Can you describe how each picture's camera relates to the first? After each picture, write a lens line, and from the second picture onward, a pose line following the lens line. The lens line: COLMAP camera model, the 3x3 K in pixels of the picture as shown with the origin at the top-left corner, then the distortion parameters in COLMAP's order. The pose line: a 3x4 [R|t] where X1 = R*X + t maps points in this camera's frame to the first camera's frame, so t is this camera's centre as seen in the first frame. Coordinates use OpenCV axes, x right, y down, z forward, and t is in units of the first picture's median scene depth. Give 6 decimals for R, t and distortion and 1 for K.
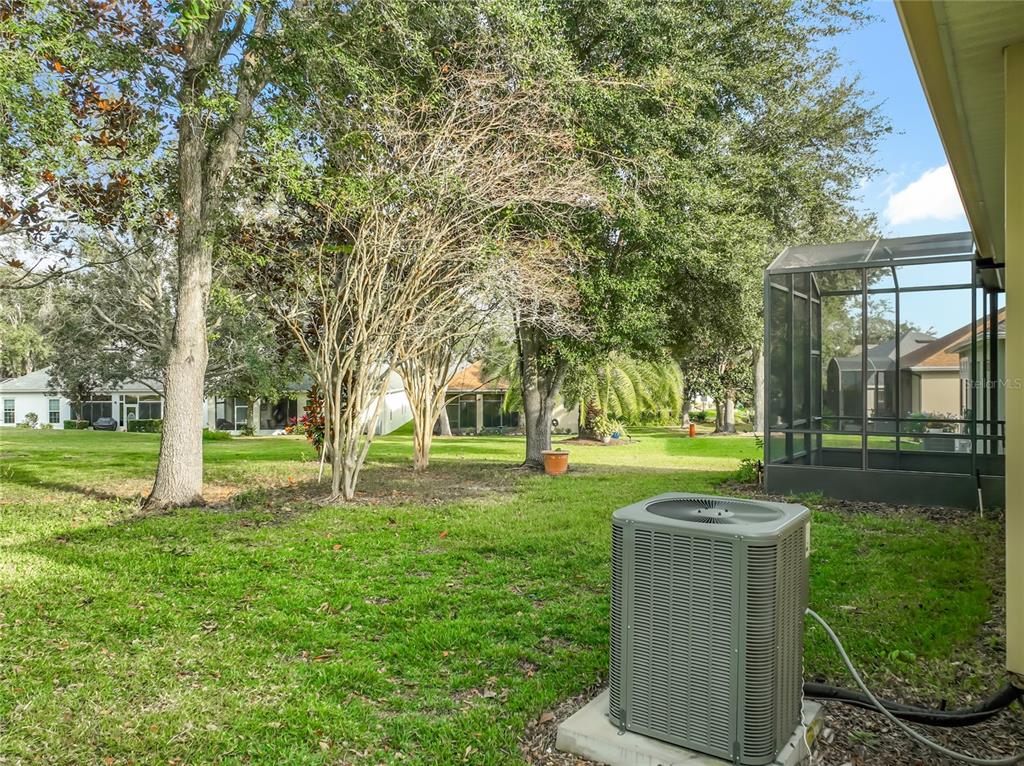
lens RADIAL K [[720.0, 0, 513.2], [0, 720.0, 379.0], [0, 0, 1]] dist [0.007525, 0.008723]
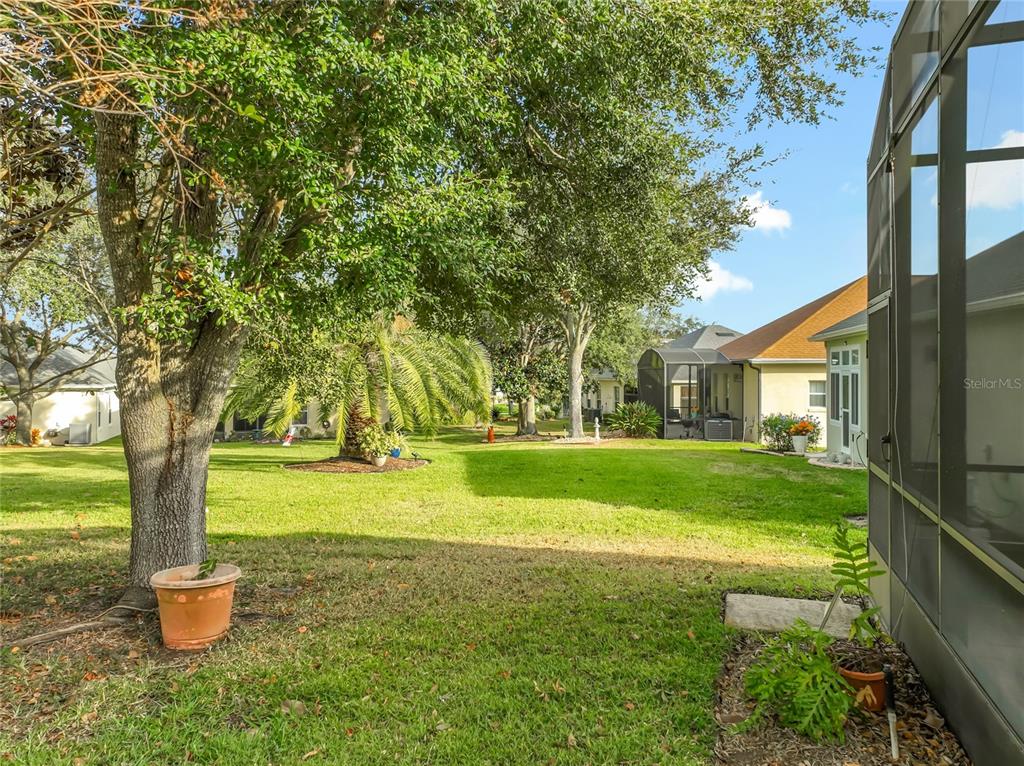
lens RADIAL K [[720.0, 0, 513.2], [0, 720.0, 379.0], [0, 0, 1]] dist [0.007525, 0.008723]
pose [[0.957907, 0.004312, 0.287047, 0.055067], [-0.007254, 0.999931, 0.009186, 0.000861], [-0.286988, -0.010881, 0.957873, 0.324001]]
